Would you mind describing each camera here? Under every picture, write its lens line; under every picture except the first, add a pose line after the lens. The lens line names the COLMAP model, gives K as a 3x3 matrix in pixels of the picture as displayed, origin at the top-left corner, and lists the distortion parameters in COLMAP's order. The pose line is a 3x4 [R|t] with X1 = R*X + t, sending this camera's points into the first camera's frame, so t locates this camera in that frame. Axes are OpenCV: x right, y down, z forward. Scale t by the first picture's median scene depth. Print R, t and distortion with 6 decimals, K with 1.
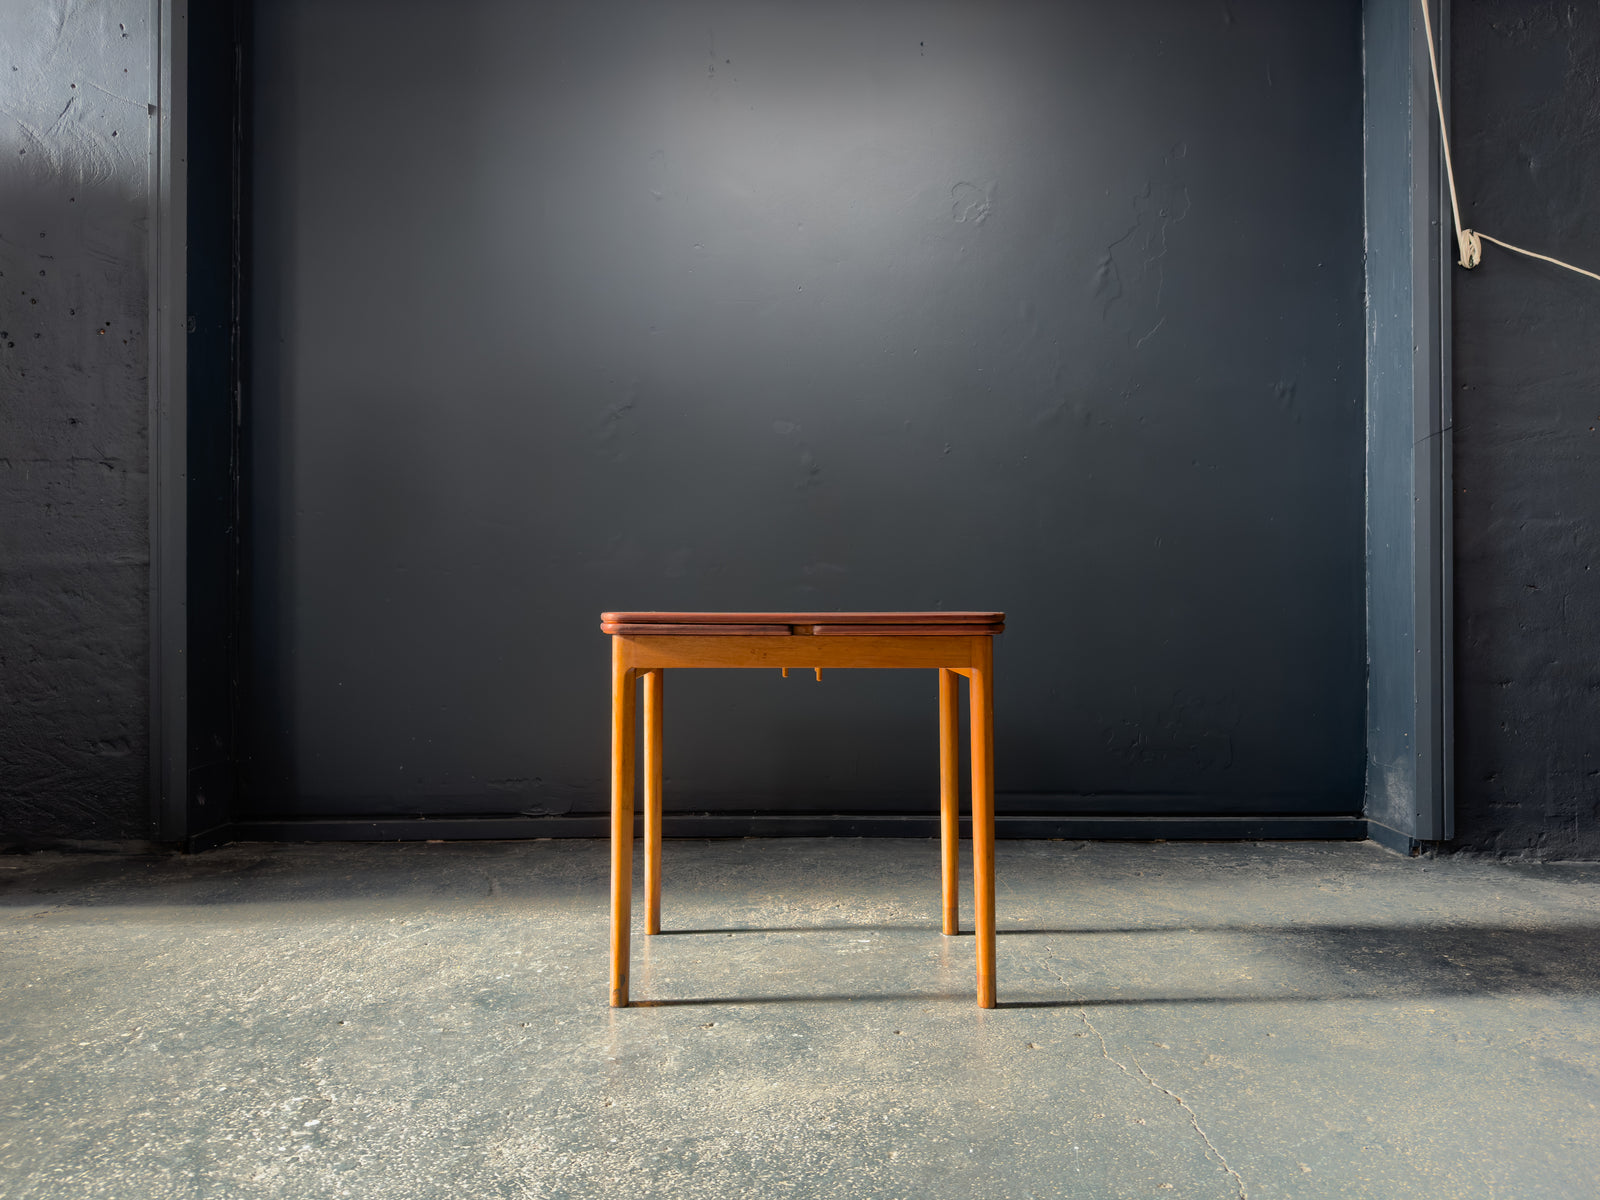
lens RADIAL K [[1137.0, 0, 799.7], [0, 1137.0, 611.7], [0, 0, 1]] dist [0.001609, -0.018401]
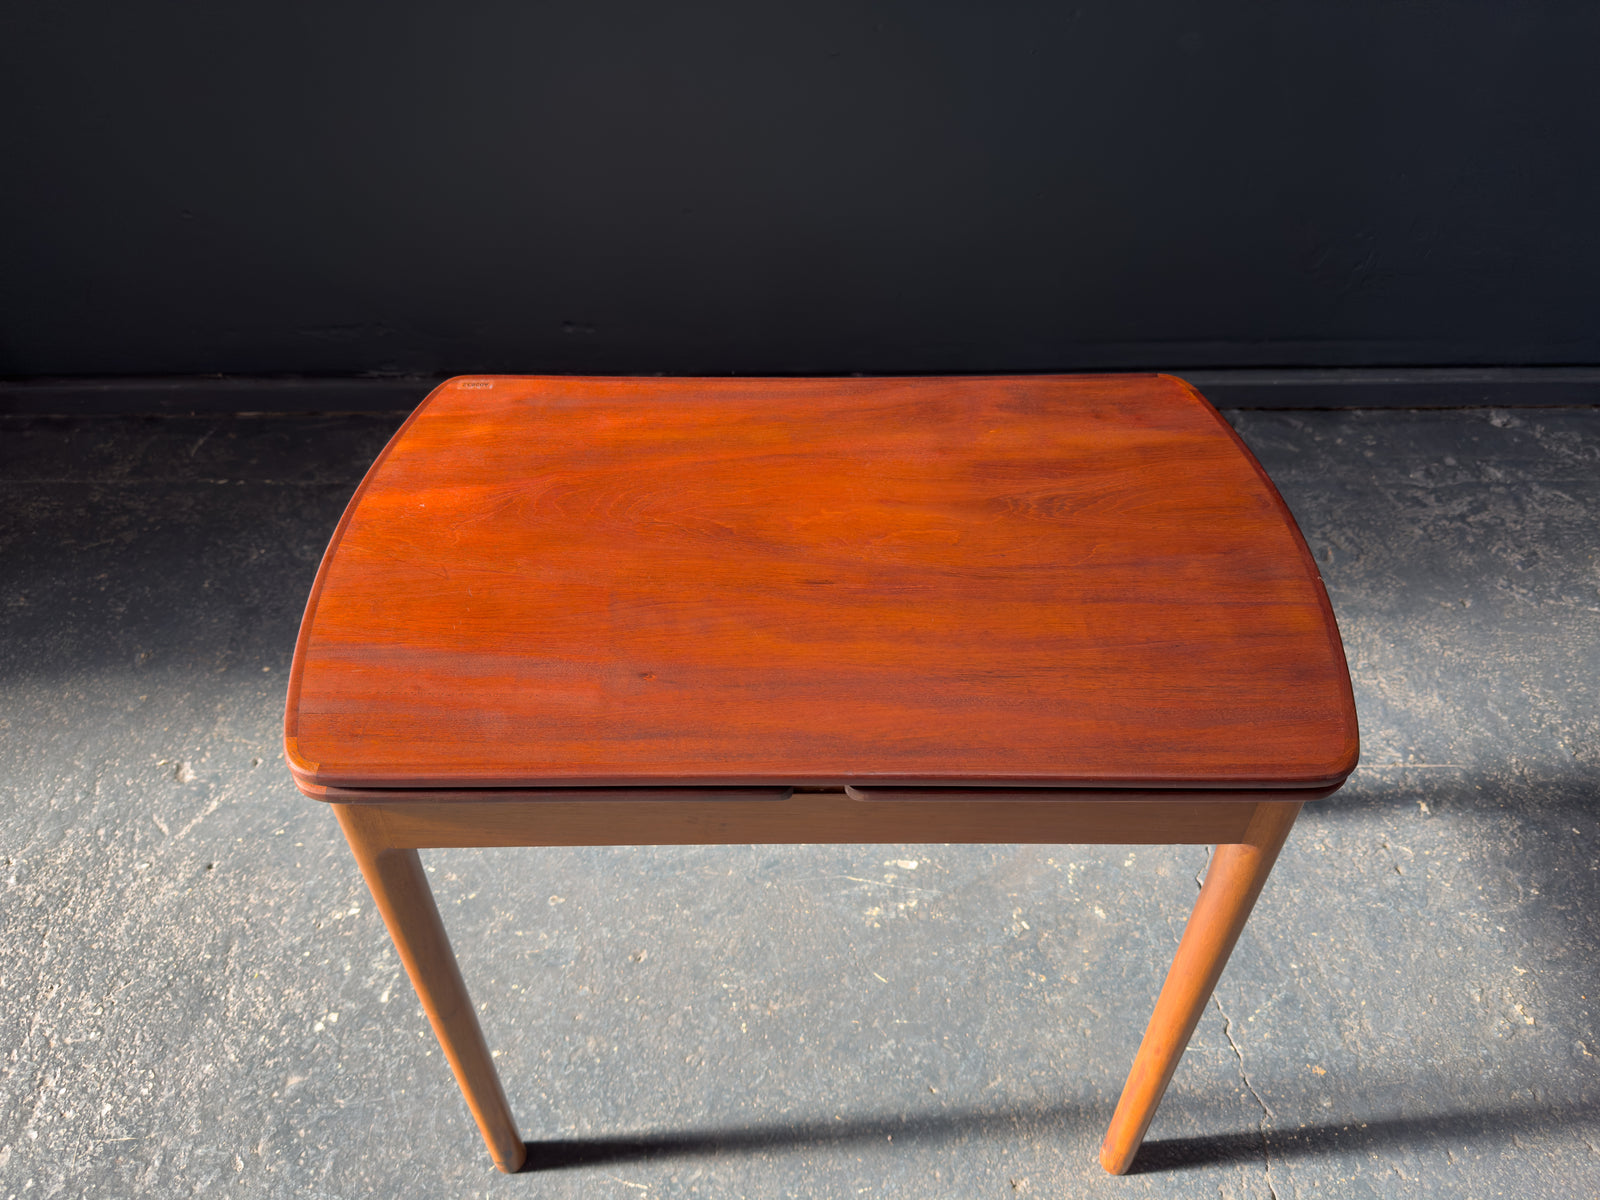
lens RADIAL K [[1137.0, 0, 807.7], [0, 1137.0, 597.0], [0, 0, 1]] dist [0.001609, -0.018401]
pose [[0.999975, -0.004701, 0.005313, -0.001261], [-0.000204, 0.729602, 0.683872, -0.218391], [-0.007092, -0.683856, 0.729582, 0.572365]]
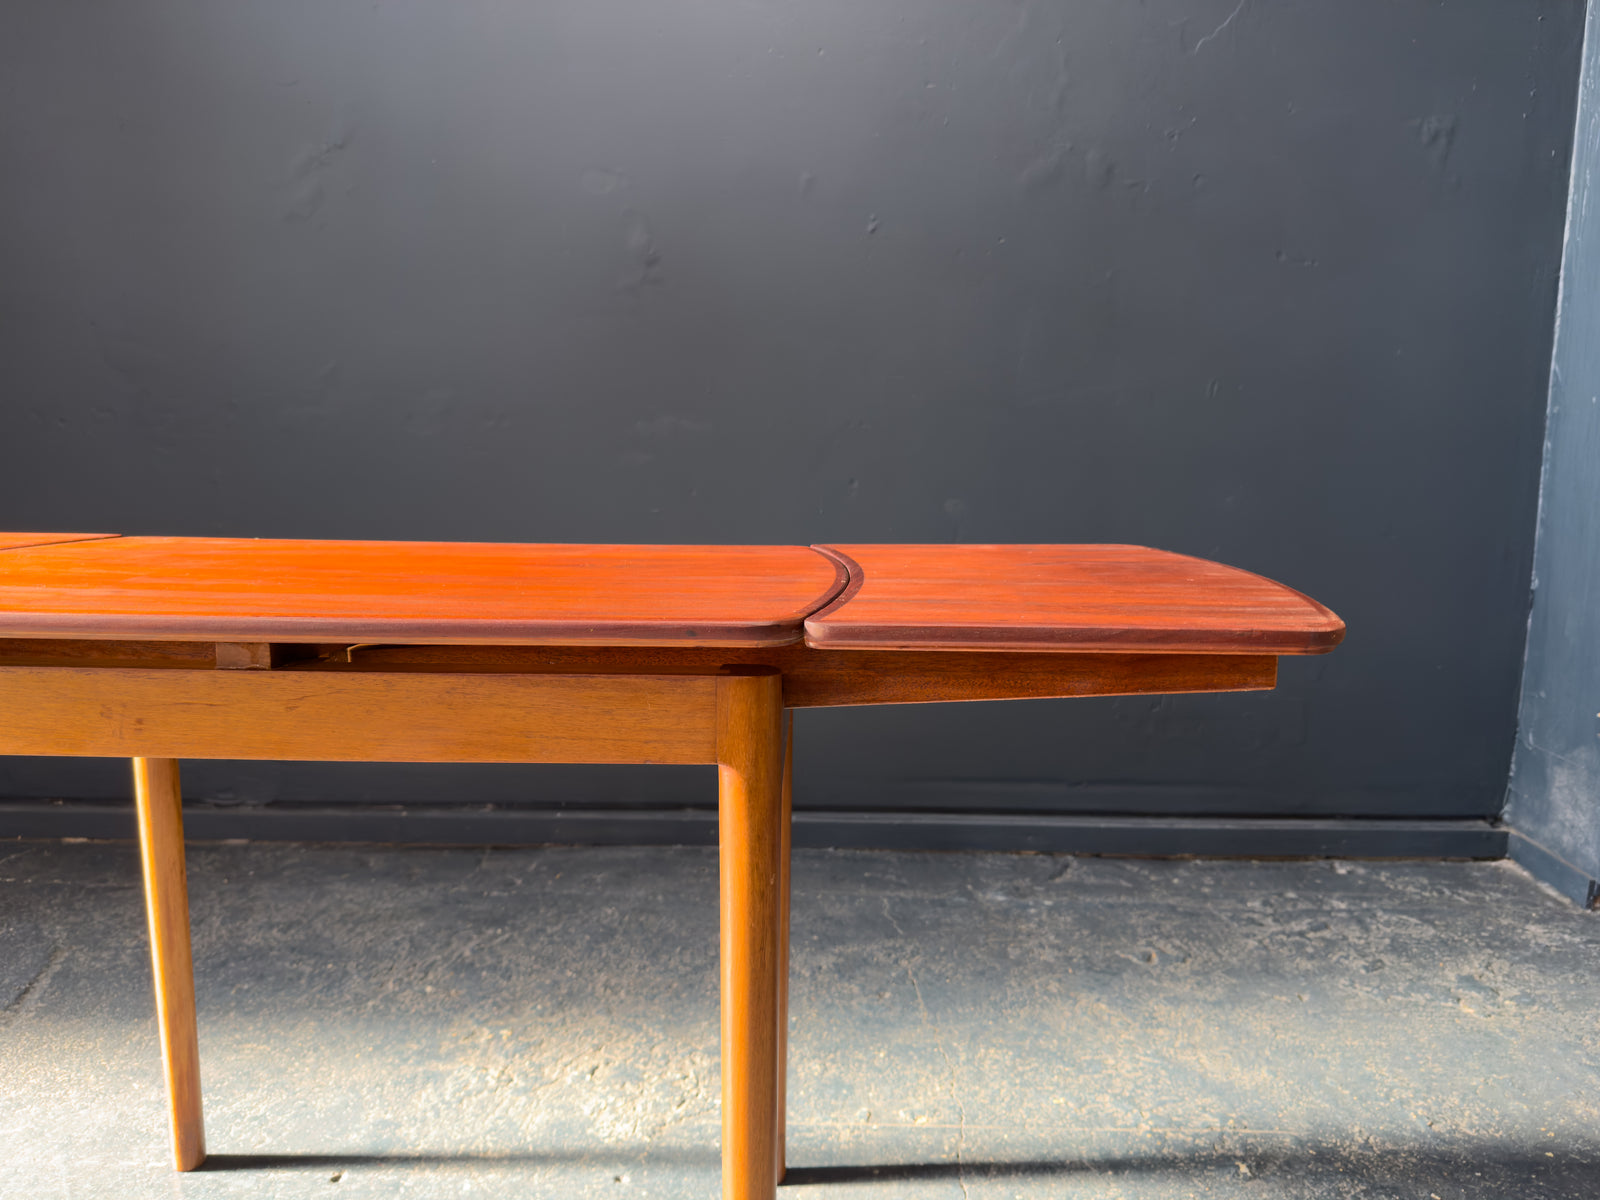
lens RADIAL K [[1137.0, 0, 815.7], [0, 1137.0, 610.9], [0, 0, 1]] dist [0.001609, -0.018401]
pose [[0.999904, 0.013029, -0.004758, 0.137980], [-0.012178, 0.988835, 0.148513, -0.039835], [0.006640, -0.148441, 0.988899, 0.487085]]
